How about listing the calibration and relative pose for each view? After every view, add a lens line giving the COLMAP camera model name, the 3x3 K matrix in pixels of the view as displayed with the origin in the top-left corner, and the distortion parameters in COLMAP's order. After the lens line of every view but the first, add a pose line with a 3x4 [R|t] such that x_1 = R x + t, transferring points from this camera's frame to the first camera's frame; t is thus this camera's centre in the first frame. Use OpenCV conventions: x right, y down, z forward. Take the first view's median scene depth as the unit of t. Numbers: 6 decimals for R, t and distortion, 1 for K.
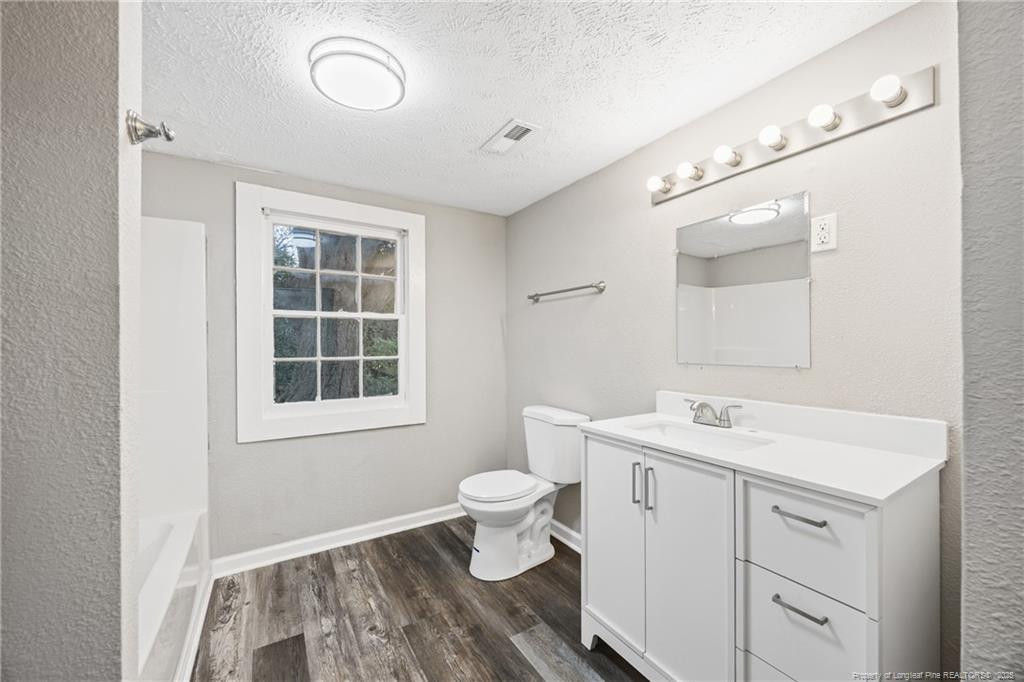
lens RADIAL K [[390.6, 0, 510.8], [0, 390.6, 344.9], [0, 0, 1]] dist [-0.002313, 0.000768]
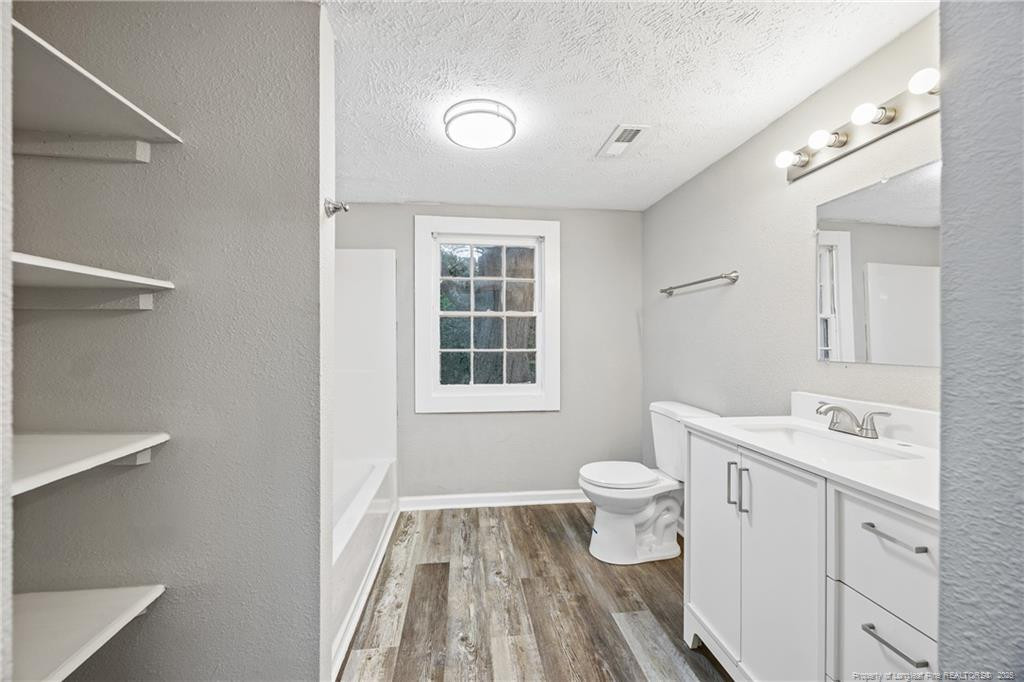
lens RADIAL K [[390.6, 0, 512.5], [0, 390.6, 340.6], [0, 0, 1]] dist [-0.002313, 0.000768]
pose [[0.907205, 0.004068, -0.420669, 0.201715], [-0.003313, 0.999991, 0.002524, 0.002534], [0.420676, -0.000896, 0.907210, -0.083472]]
